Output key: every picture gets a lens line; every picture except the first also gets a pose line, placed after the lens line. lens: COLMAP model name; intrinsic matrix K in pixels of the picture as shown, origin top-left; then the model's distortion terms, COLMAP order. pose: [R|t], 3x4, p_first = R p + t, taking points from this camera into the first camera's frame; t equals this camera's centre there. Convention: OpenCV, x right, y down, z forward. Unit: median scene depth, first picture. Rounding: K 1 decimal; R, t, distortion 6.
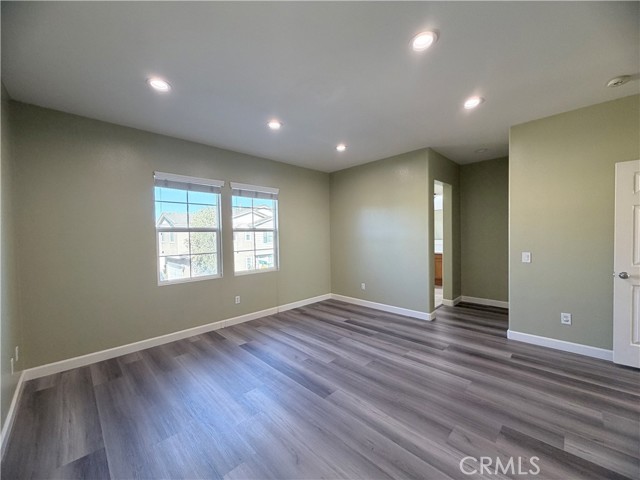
lens RADIAL K [[254.7, 0, 316.8], [0, 254.7, 240.6], [0, 0, 1]] dist [-0.000663, 0.000114]
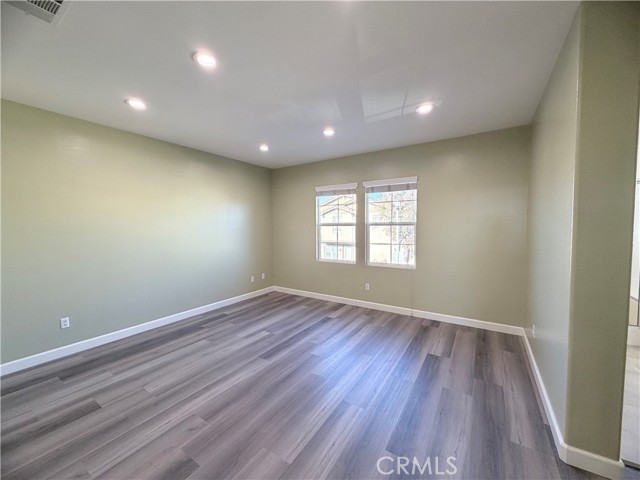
lens RADIAL K [[254.7, 0, 316.8], [0, 254.7, 240.6], [0, 0, 1]] dist [-0.000663, 0.000114]
pose [[0.213551, 0.070573, -0.974380, 0.843459], [-0.017845, 0.997503, 0.068337, -0.050016], [0.976769, 0.002794, 0.214277, 0.635228]]
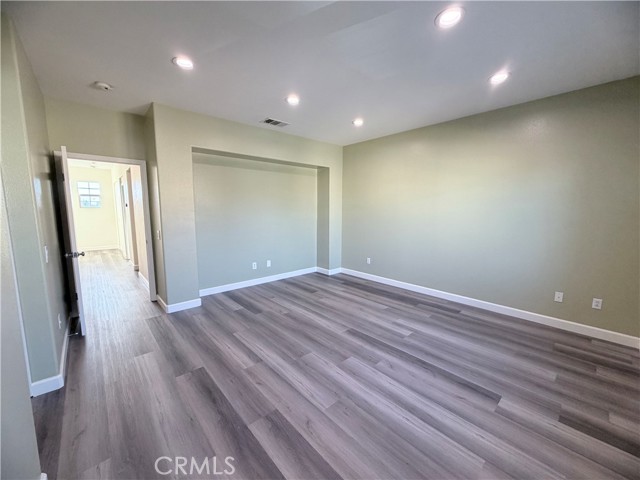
lens RADIAL K [[254.7, 0, 316.8], [0, 254.7, 240.6], [0, 0, 1]] dist [-0.000663, 0.000114]
pose [[-0.998870, 0.009304, 0.046606, 0.096019], [0.016091, 0.988941, 0.147432, -0.047381], [-0.044719, 0.148016, -0.987973, 1.467239]]
